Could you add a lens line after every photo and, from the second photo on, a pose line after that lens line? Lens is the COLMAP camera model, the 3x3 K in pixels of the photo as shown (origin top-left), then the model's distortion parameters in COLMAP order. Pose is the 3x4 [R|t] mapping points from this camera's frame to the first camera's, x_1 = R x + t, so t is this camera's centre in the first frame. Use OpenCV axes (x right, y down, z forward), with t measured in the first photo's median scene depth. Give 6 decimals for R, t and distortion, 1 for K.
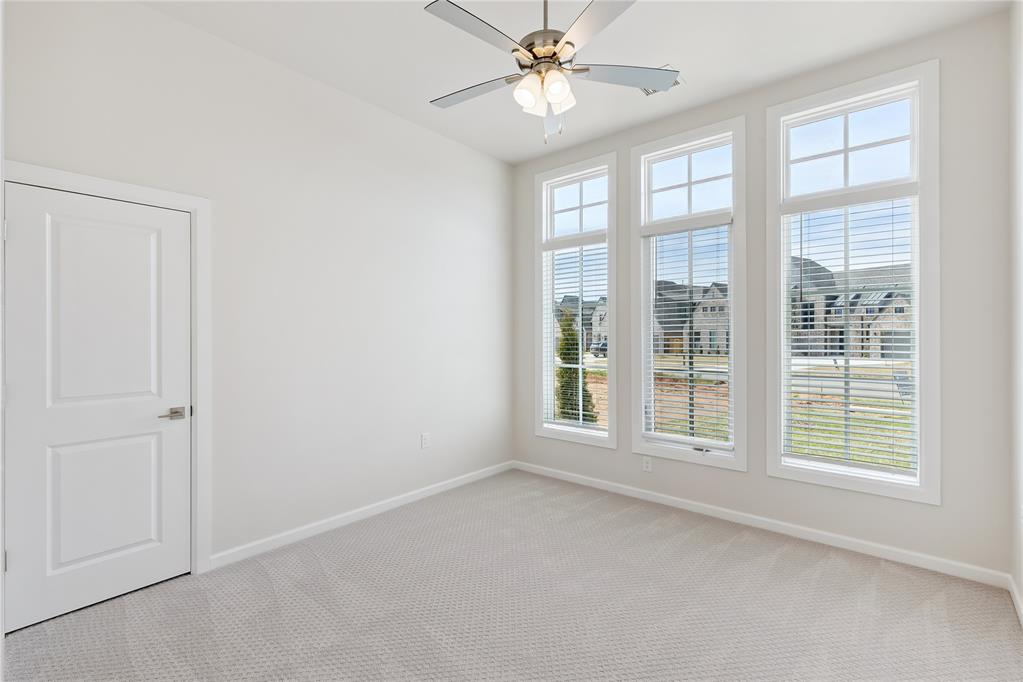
lens RADIAL K [[448.8, 0, 494.2], [0, 448.8, 337.8], [0, 0, 1]] dist [0.001251, -0.000158]
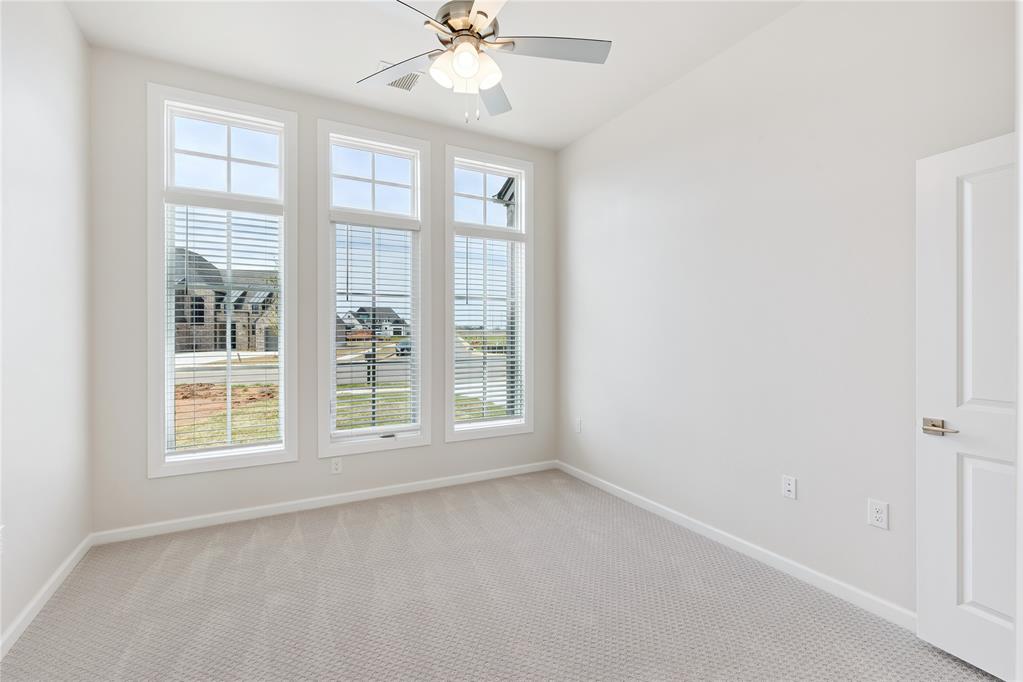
lens RADIAL K [[448.8, 0, 494.2], [0, 448.8, 337.8], [0, 0, 1]] dist [0.001251, -0.000158]
pose [[0.368606, -0.011685, 0.929512, -0.407715], [-0.002282, 0.999907, 0.013474, 0.000239], [-0.929583, -0.007087, 0.368545, 0.348726]]
